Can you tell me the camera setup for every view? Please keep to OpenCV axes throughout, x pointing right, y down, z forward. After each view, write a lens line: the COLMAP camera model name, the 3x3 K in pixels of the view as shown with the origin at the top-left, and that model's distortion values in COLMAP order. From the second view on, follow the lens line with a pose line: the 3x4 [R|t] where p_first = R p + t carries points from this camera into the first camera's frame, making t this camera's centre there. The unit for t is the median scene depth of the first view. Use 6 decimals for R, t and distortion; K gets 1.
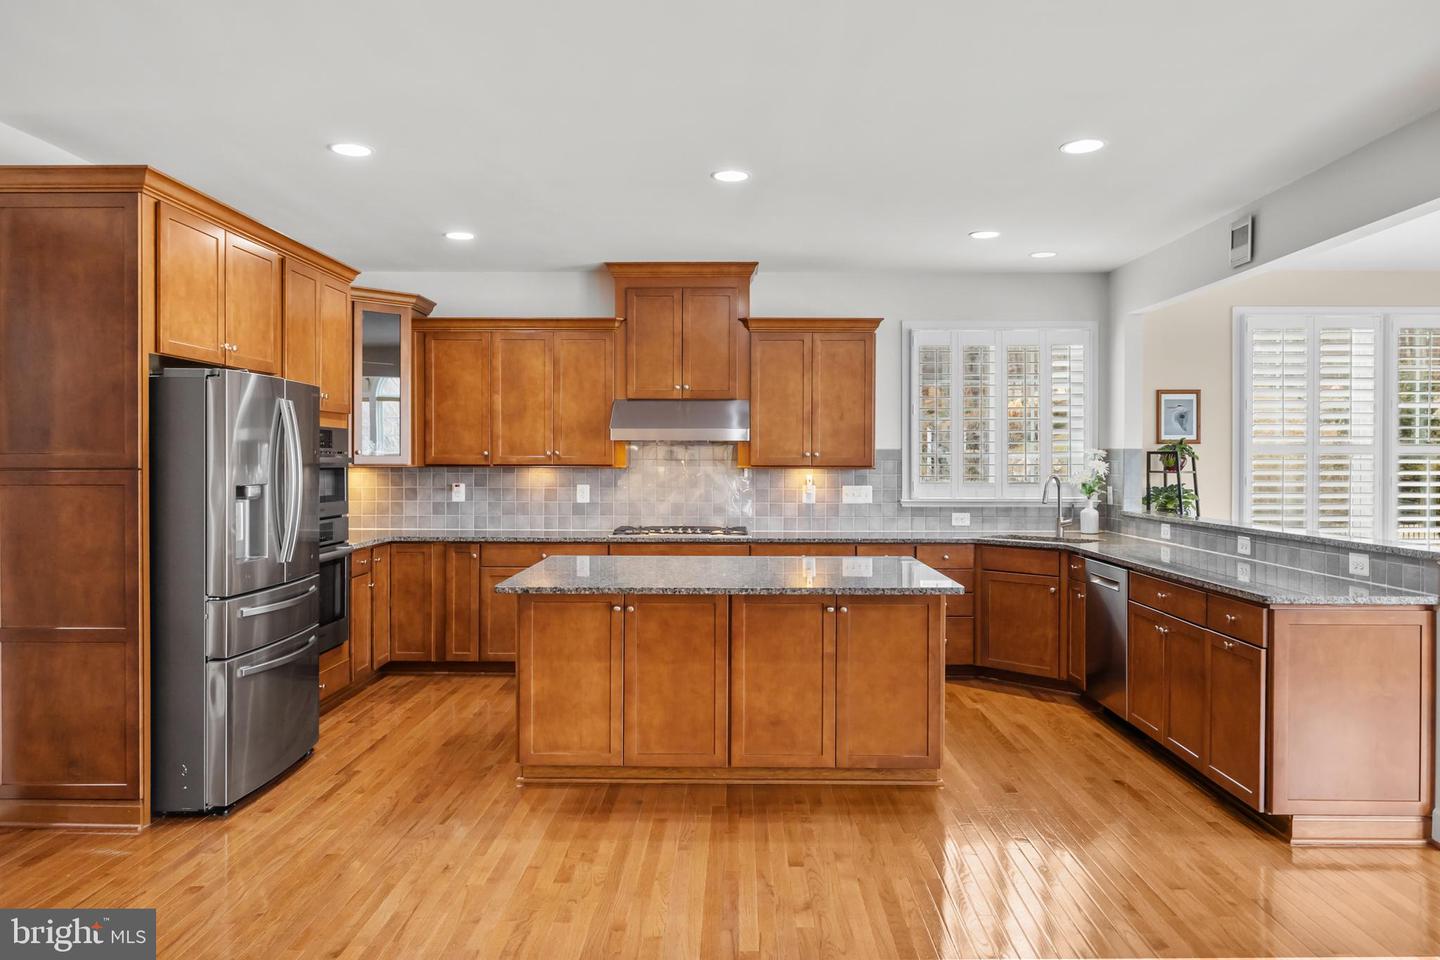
lens RADIAL K [[993.5, 0, 719.4], [0, 993.5, 458.3], [0, 0, 1]] dist [-0.001389, -0.001161]
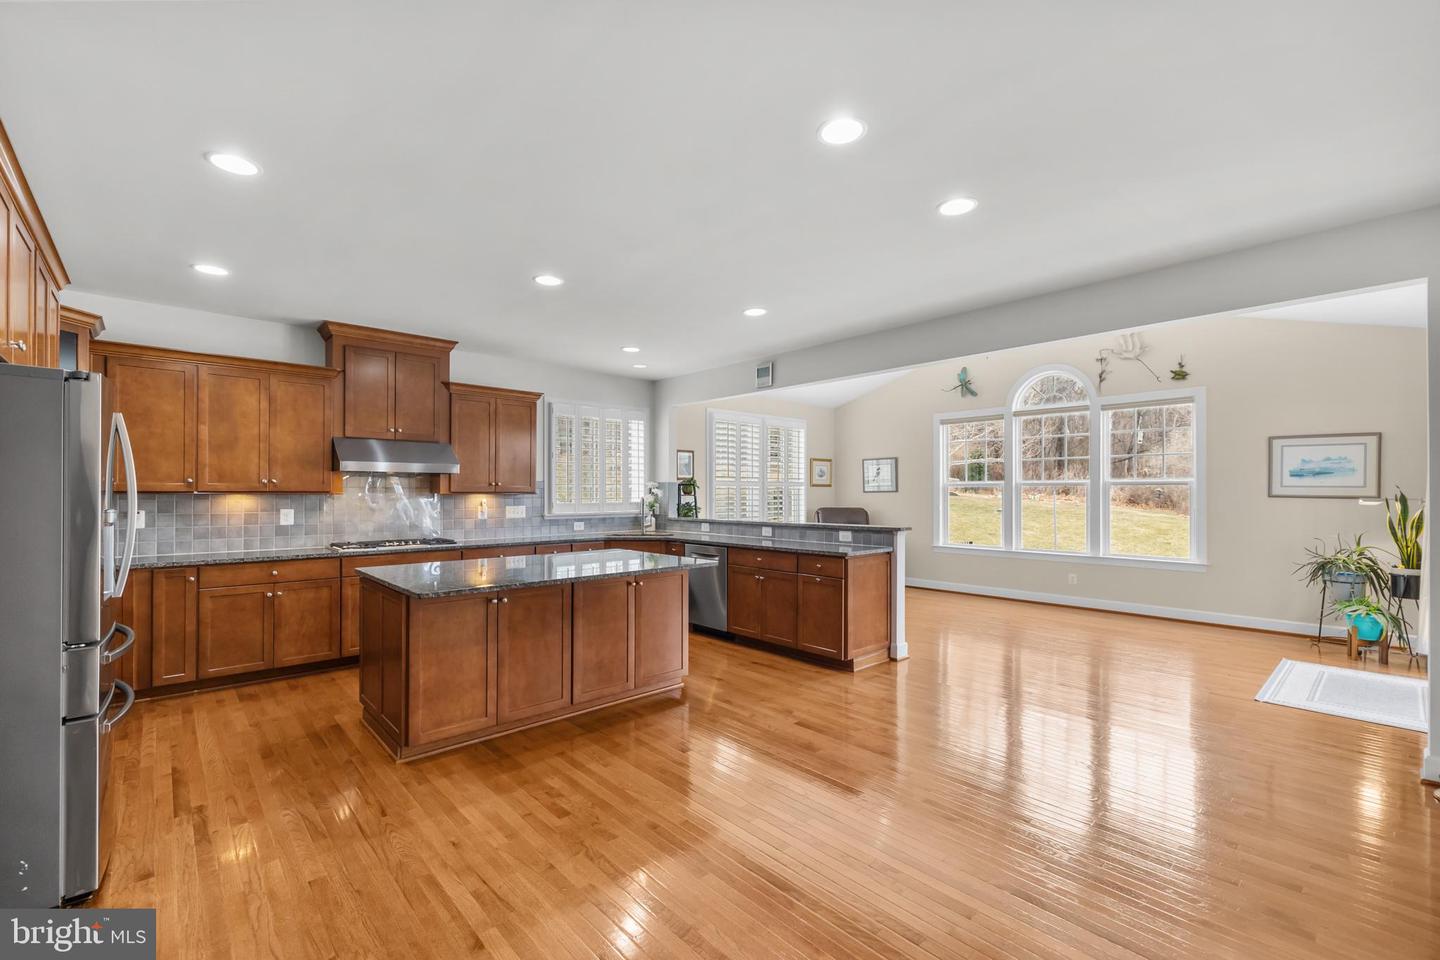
lens RADIAL K [[613.6, 0, 717.3], [0, 613.6, 489.9], [0, 0, 1]] dist [0.000987, 0.000033]
pose [[0.724274, 0.001162, 0.689511, -0.290592], [0.001184, 0.999995, -0.002930, 0.007682], [-0.689511, 0.002938, 0.724269, 0.156705]]
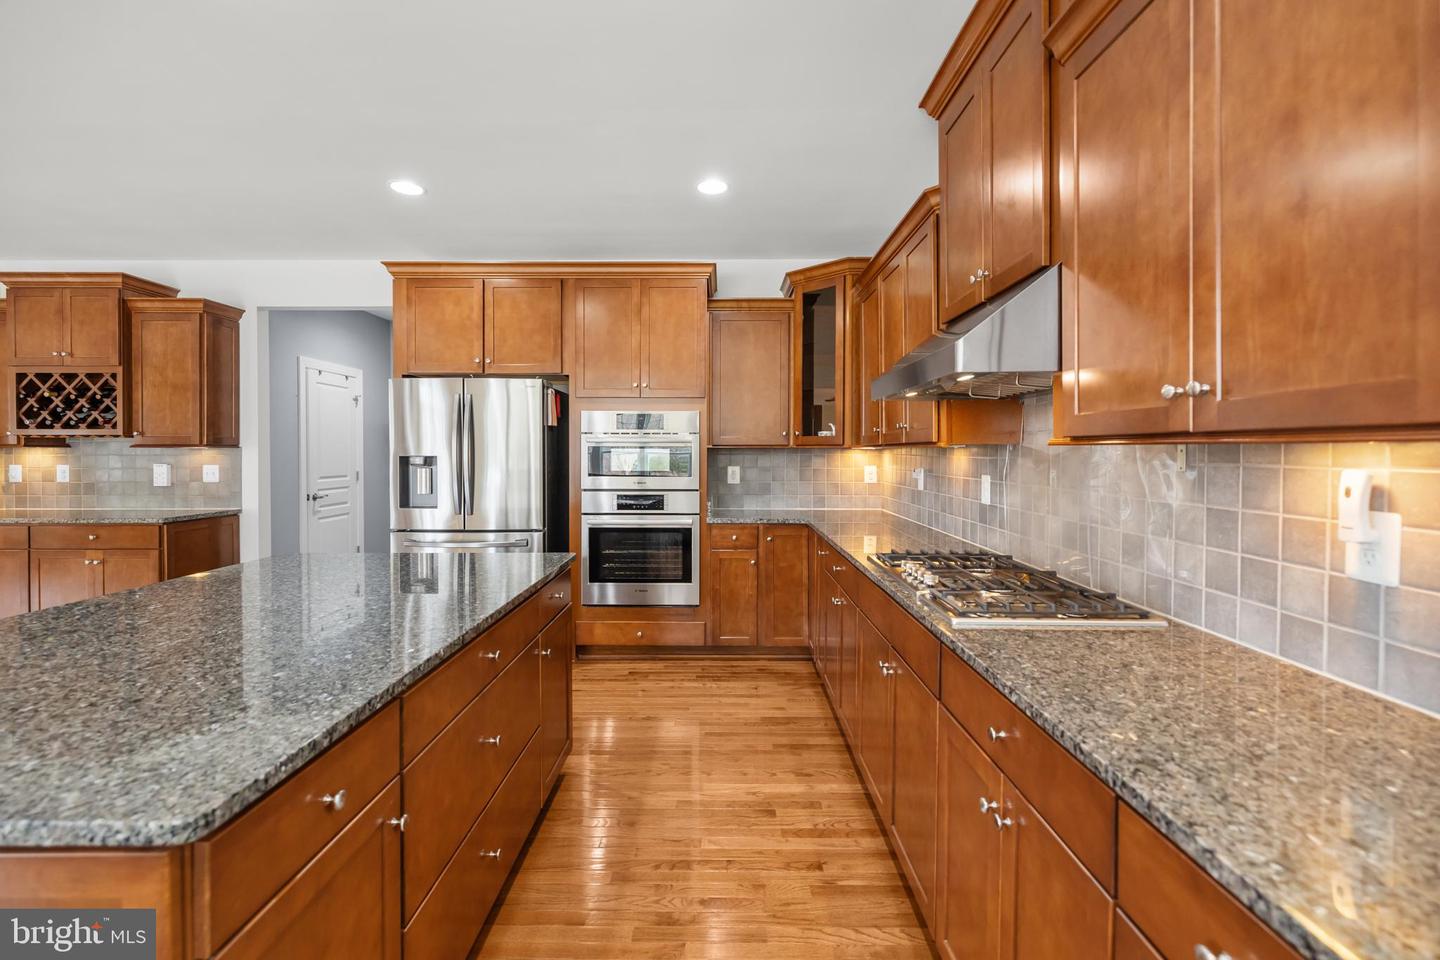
lens RADIAL K [[603.2, 0, 718.7], [0, 603.2, 477.4], [0, 0, 1]] dist [0.000142, -0.000193]
pose [[0.018601, 0.035133, -0.999210, 0.259593], [-0.003921, 0.999377, 0.035066, 0.015399], [0.999819, 0.003265, 0.018727, 0.903829]]
